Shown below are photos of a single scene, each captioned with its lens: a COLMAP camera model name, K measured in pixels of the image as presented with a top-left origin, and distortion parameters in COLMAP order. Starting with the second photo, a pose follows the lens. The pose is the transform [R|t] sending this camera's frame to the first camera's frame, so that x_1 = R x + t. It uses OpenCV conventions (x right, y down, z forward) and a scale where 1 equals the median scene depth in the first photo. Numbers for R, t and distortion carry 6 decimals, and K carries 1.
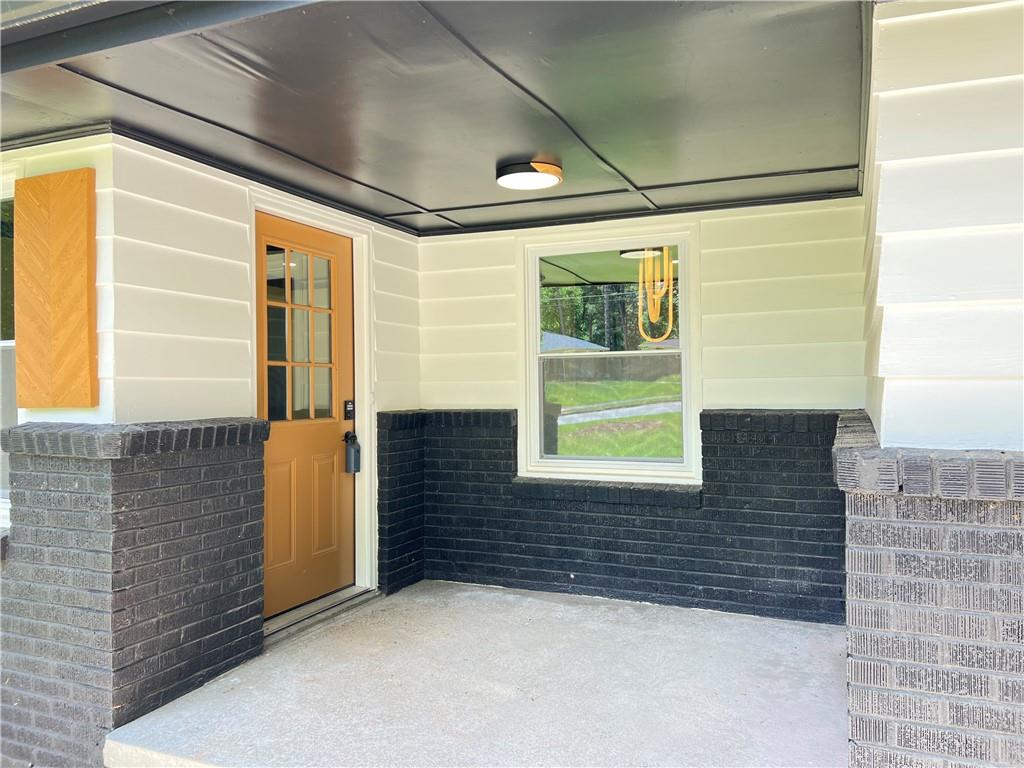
lens RADIAL K [[786.0, 0, 512.0], [0, 786.0, 384.0], [0, 0, 1]] dist [0.067827, -0.074027]
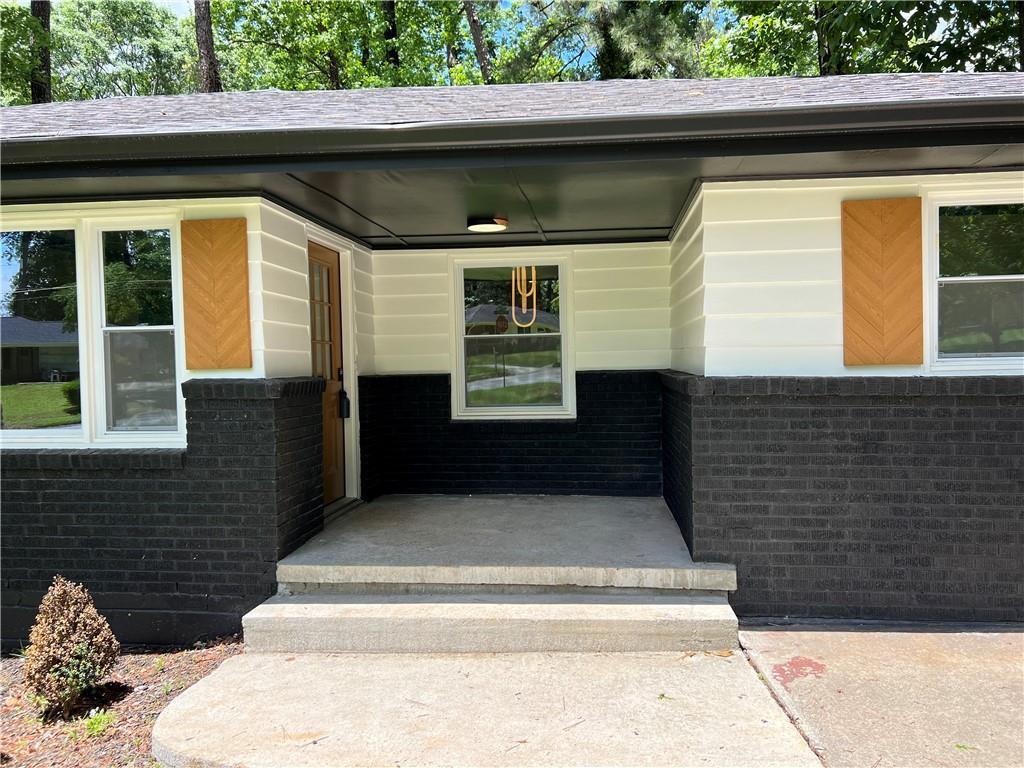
lens RADIAL K [[786.0, 0, 512.0], [0, 786.0, 384.0], [0, 0, 1]] dist [0.067827, -0.074027]
pose [[0.958224, -0.015269, 0.285610, -0.389993], [0.008391, 0.999645, 0.025288, 0.020912], [-0.285895, -0.021835, 0.958012, -0.555753]]
